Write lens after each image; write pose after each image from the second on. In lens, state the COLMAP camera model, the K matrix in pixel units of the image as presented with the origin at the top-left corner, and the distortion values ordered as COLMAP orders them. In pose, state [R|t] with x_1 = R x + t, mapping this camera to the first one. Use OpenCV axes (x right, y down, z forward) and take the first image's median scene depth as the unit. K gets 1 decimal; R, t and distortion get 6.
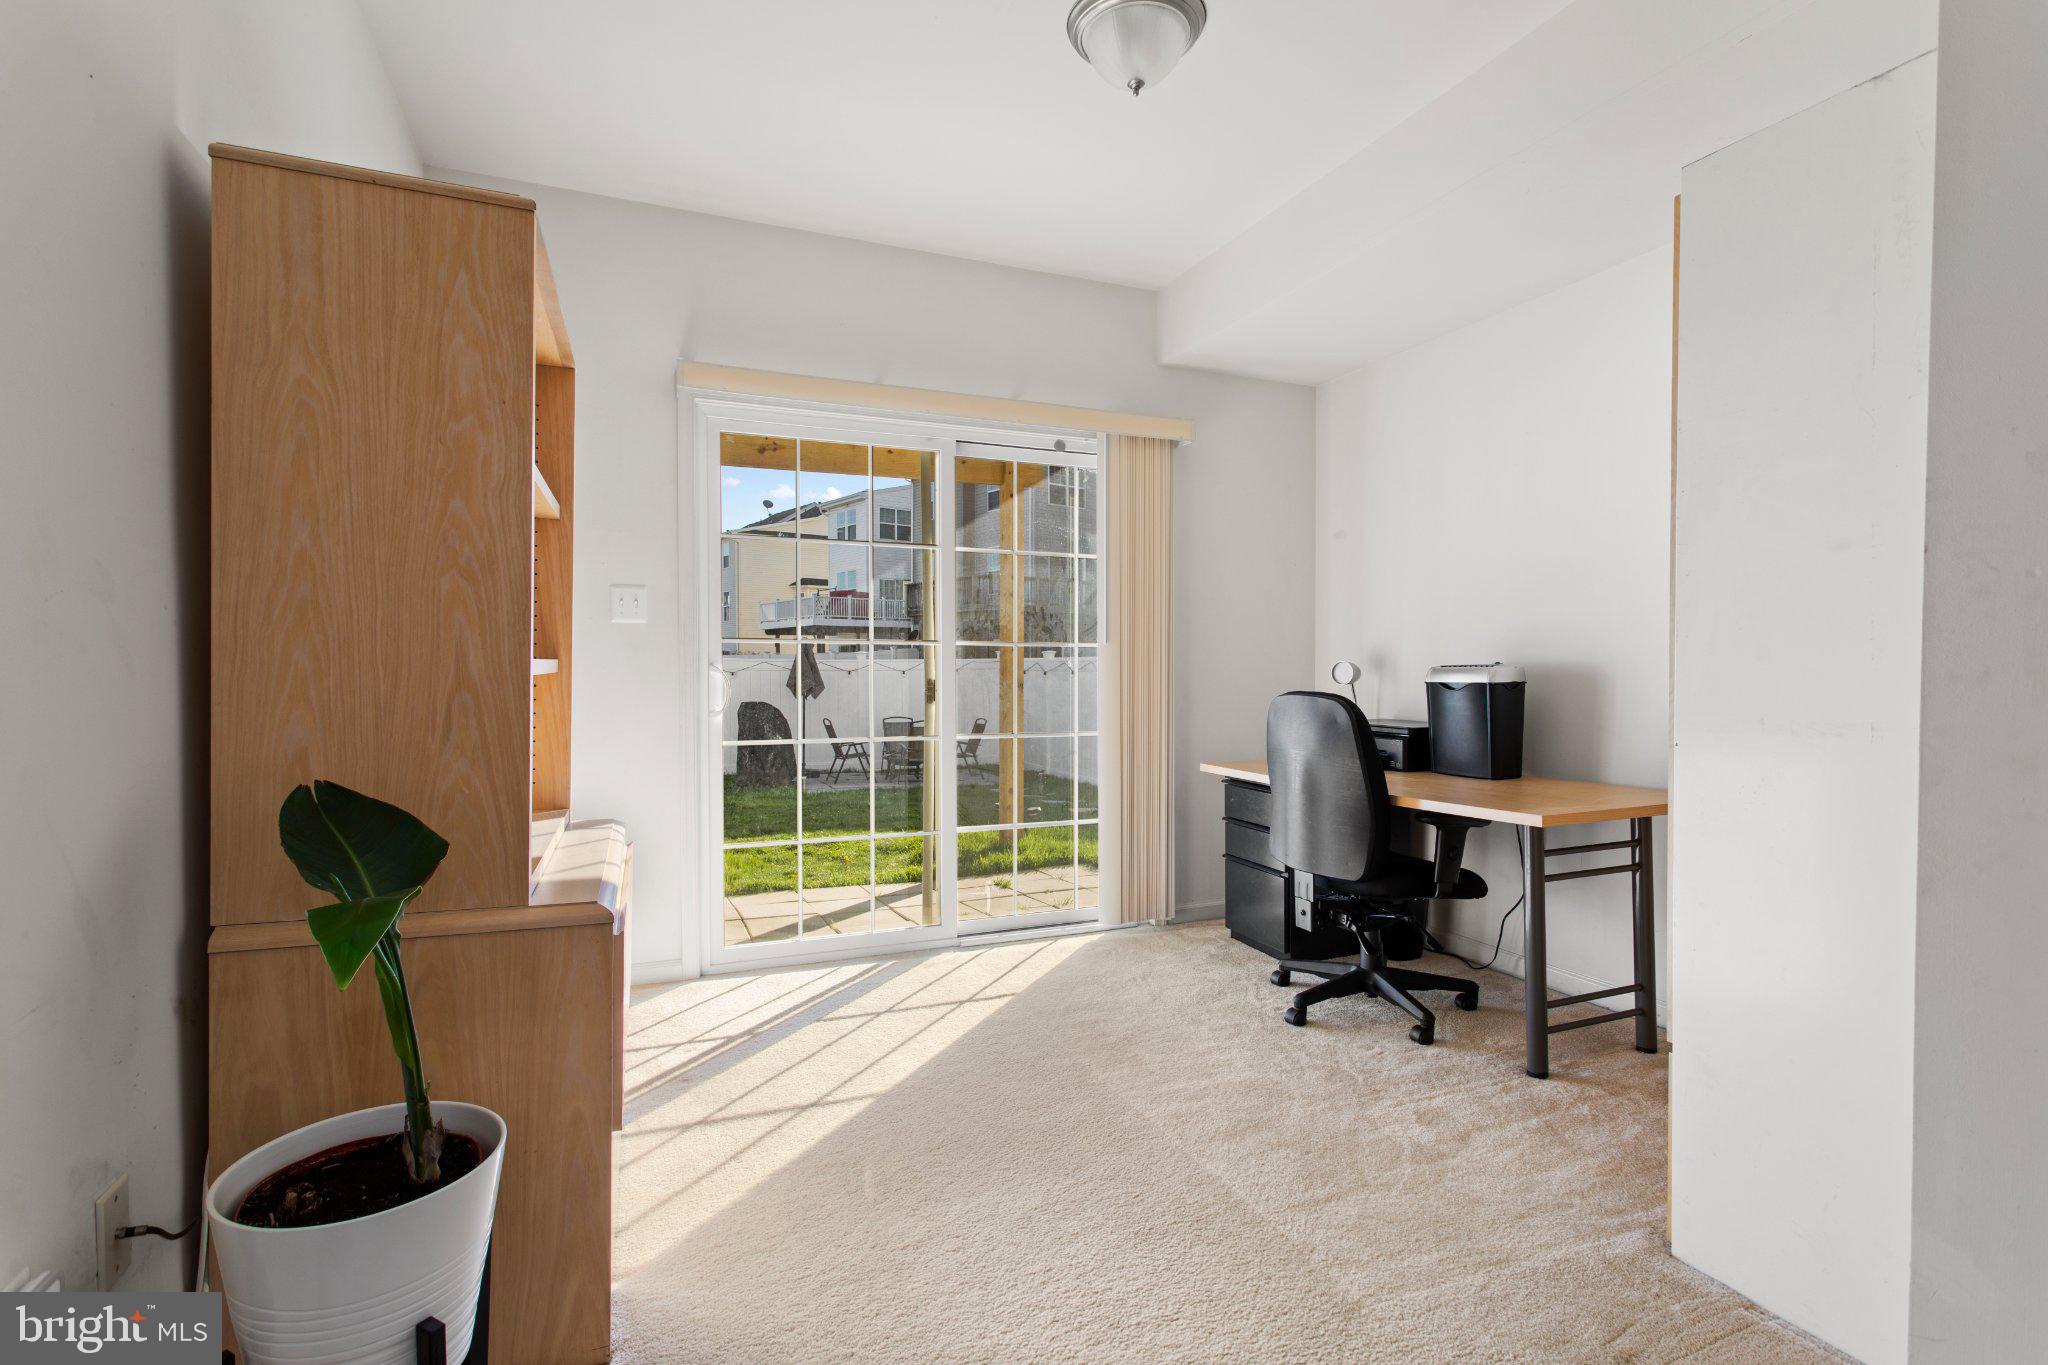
lens RADIAL K [[972.9, 0, 1031.4], [0, 972.9, 688.2], [0, 0, 1]] dist [0.000725, 0.002956]
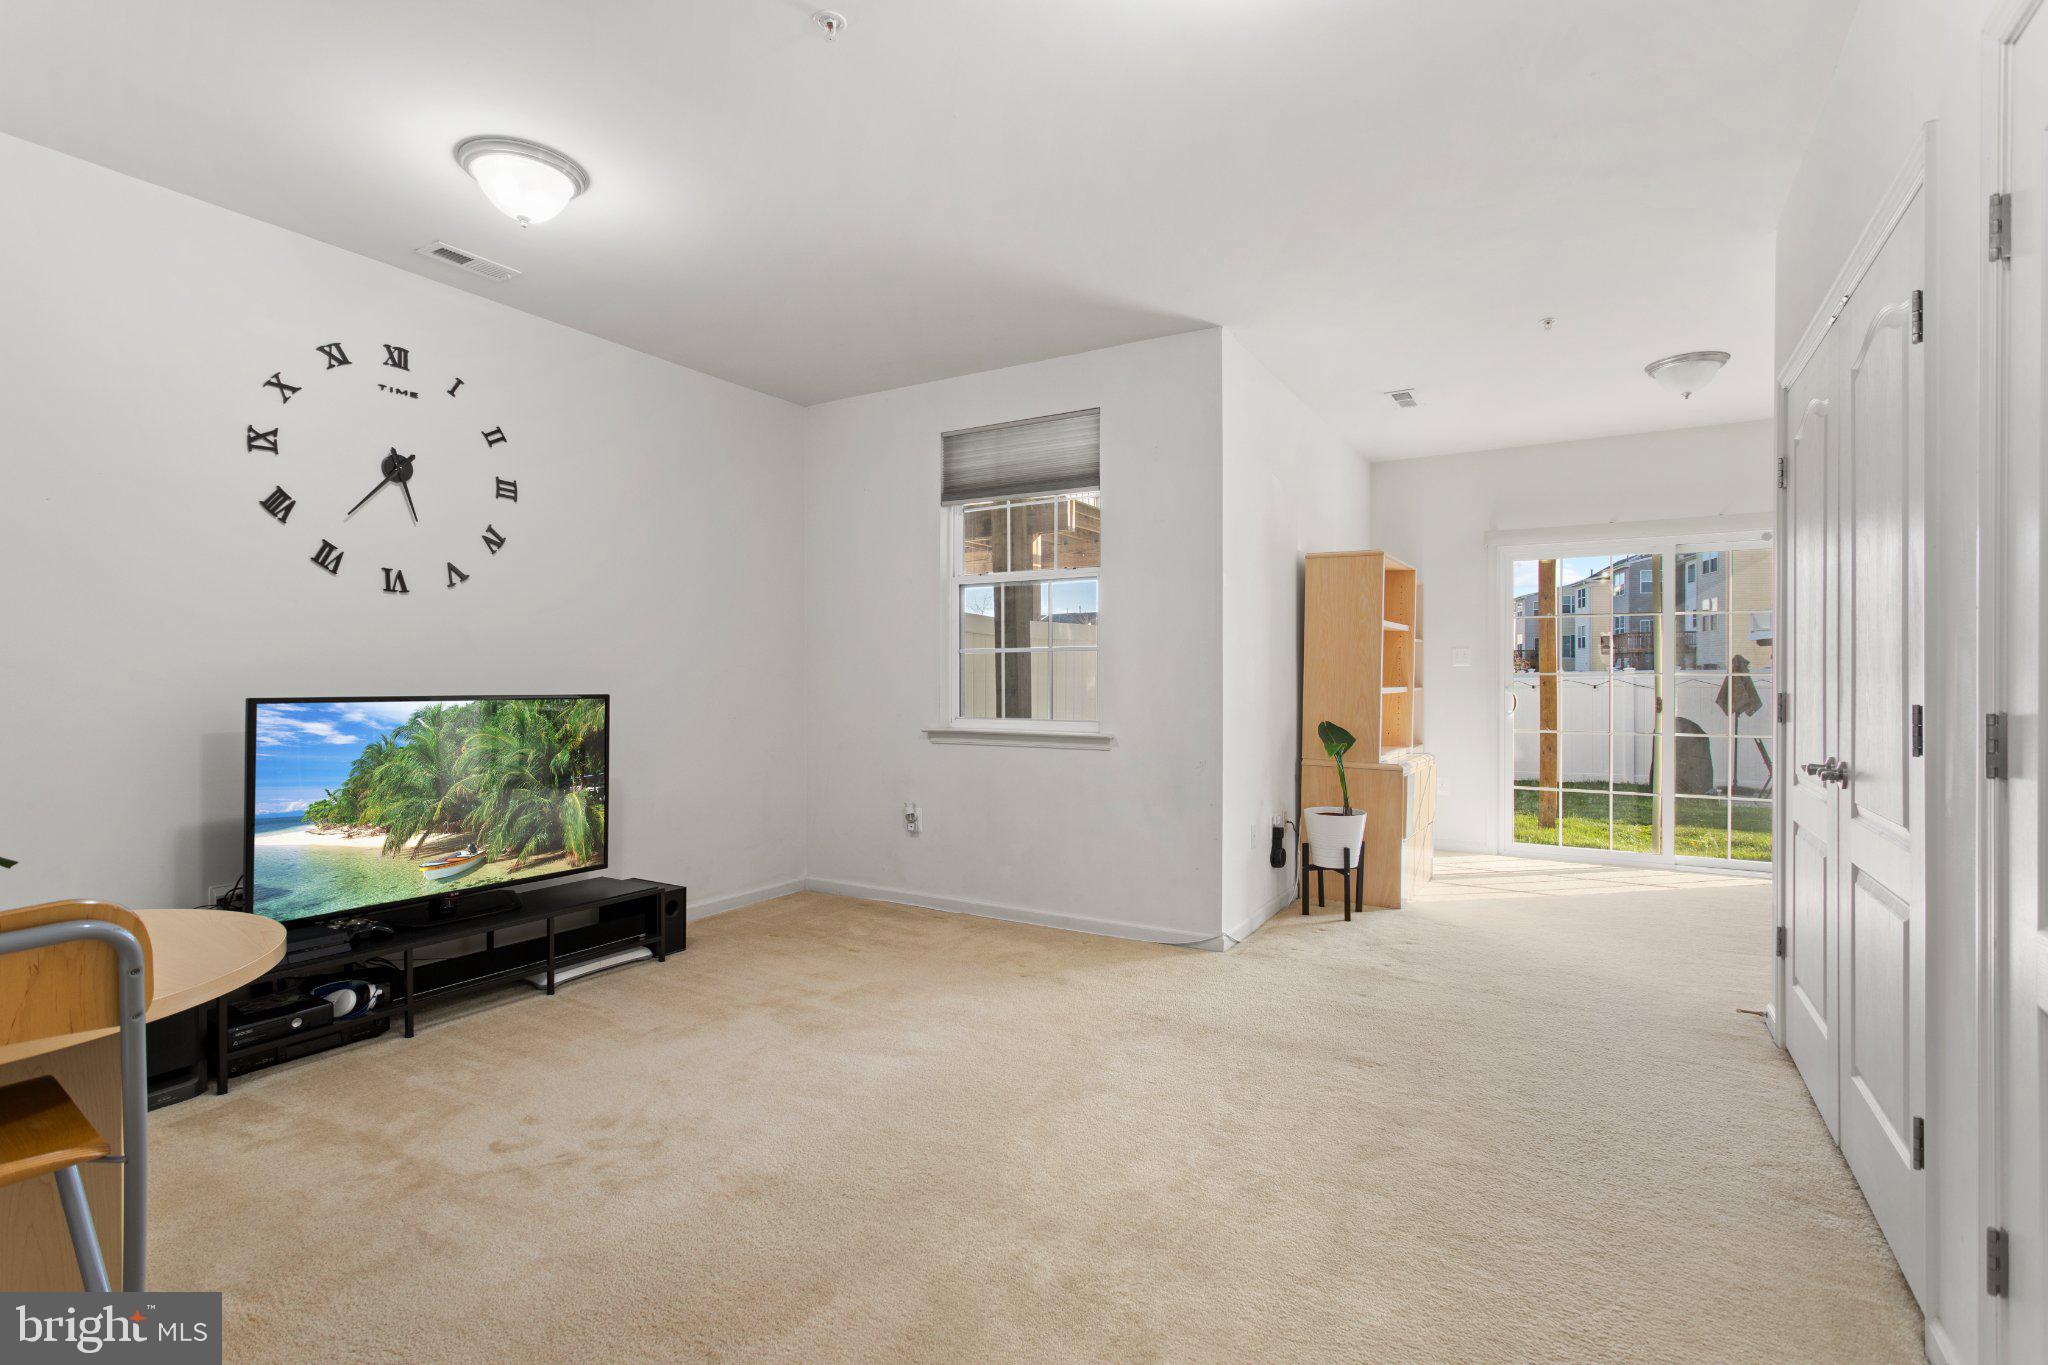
lens RADIAL K [[972.9, 0, 1017.7], [0, 972.9, 683.8], [0, 0, 1]] dist [0.000725, 0.002956]
pose [[0.594259, 0.004545, -0.804261, 0.694368], [-0.018713, 0.999791, -0.008177, 0.001482], [0.804056, 0.019909, 0.594220, -0.963685]]
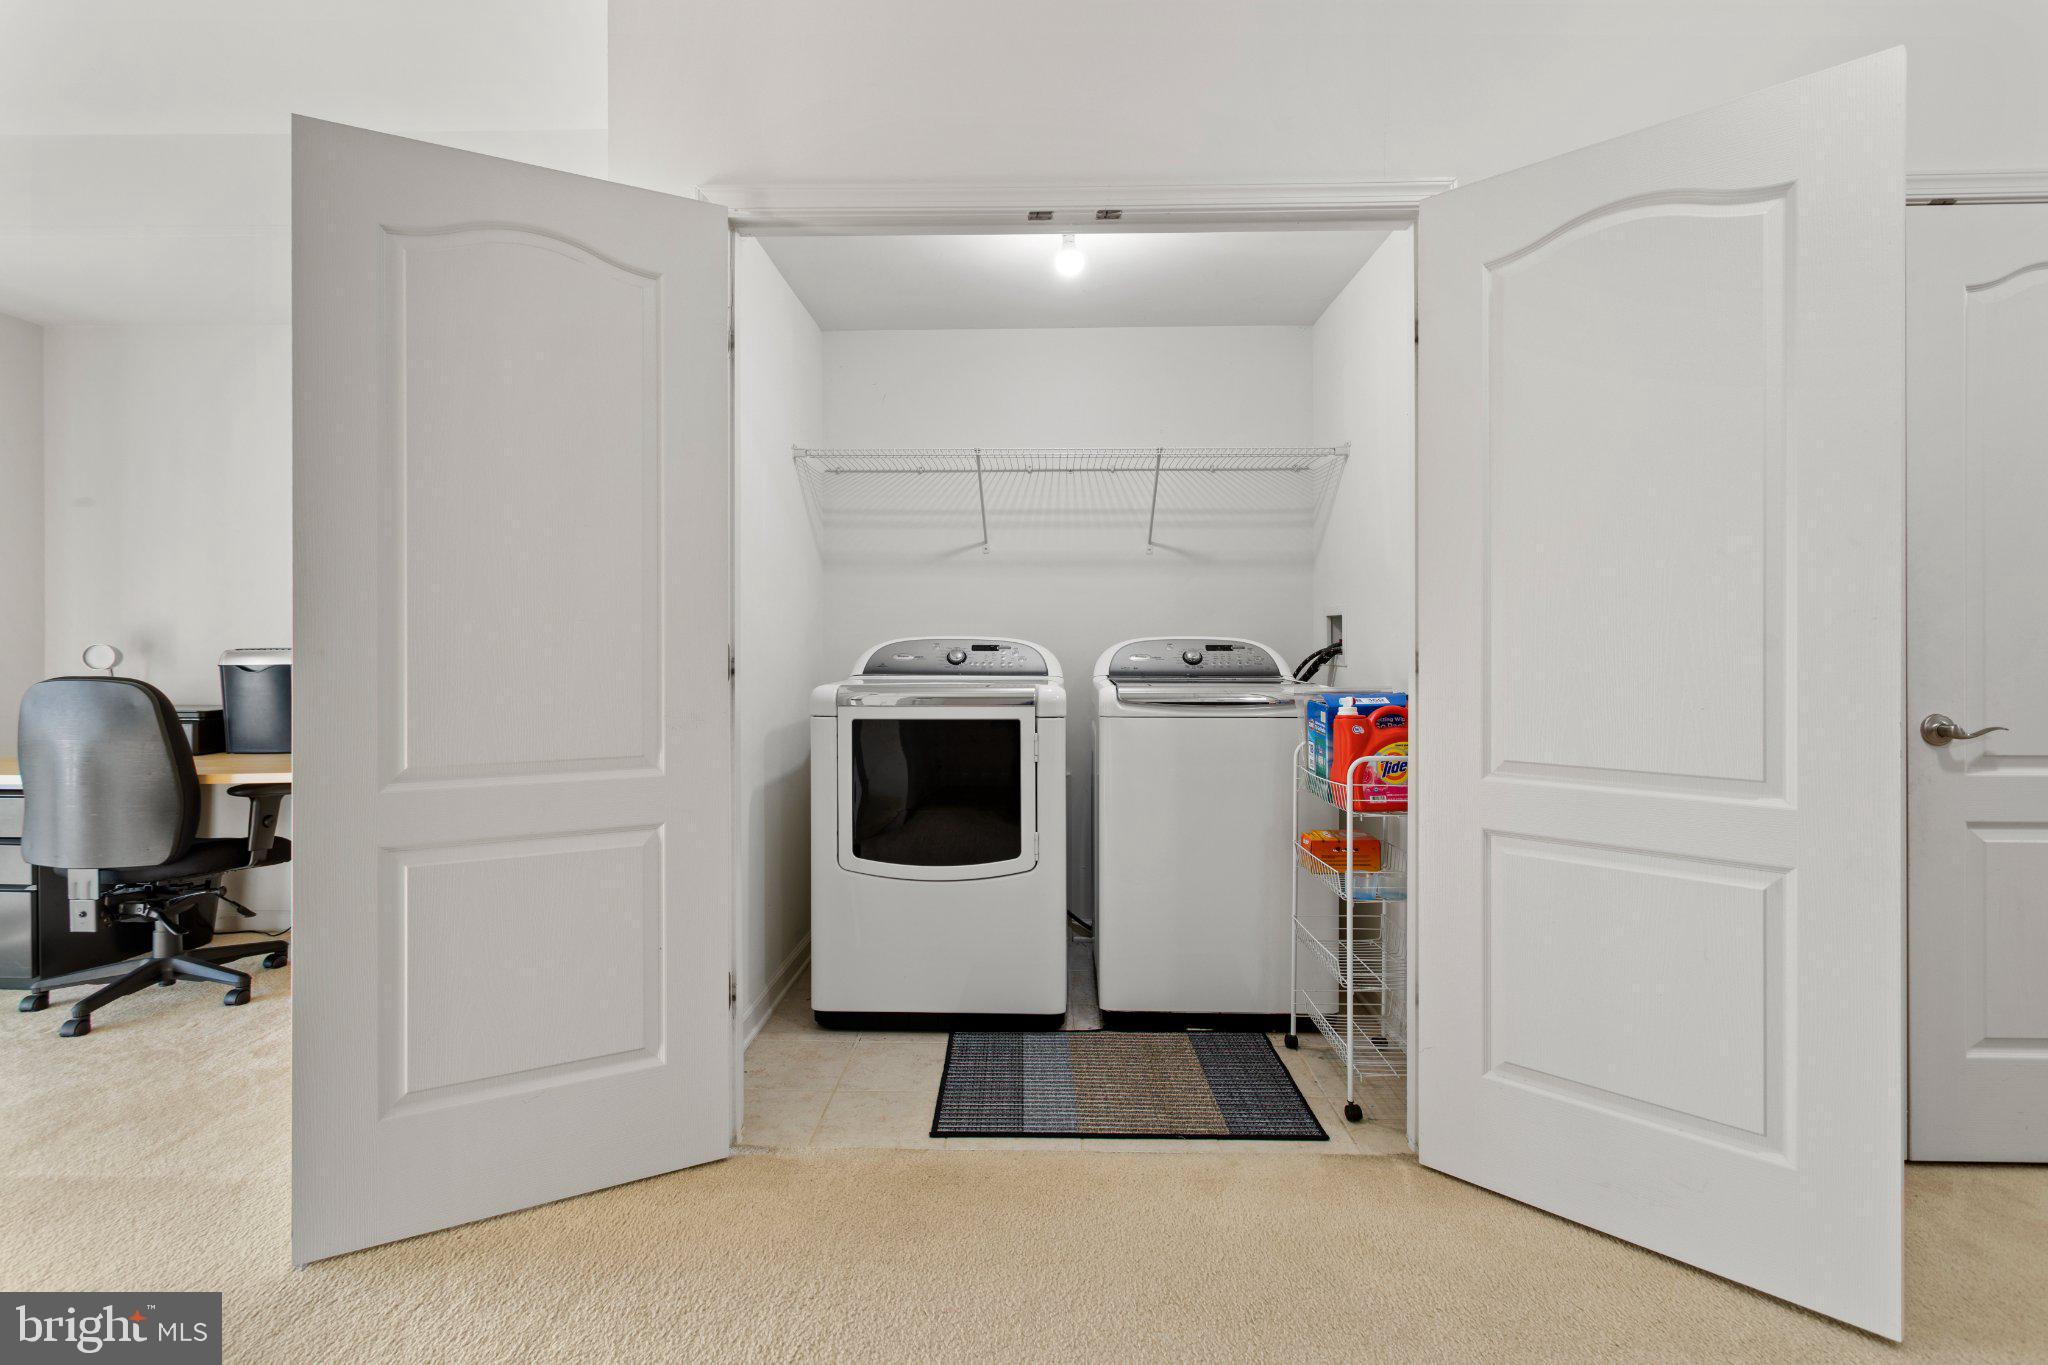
lens RADIAL K [[972.9, 0, 999.5], [0, 972.9, 653.1], [0, 0, 1]] dist [0.000725, 0.002956]
pose [[0.431159, -0.005609, 0.902259, -0.182245], [0.021481, 0.999761, -0.004050, 0.003464], [-0.902020, 0.021128, 0.431176, -0.197661]]
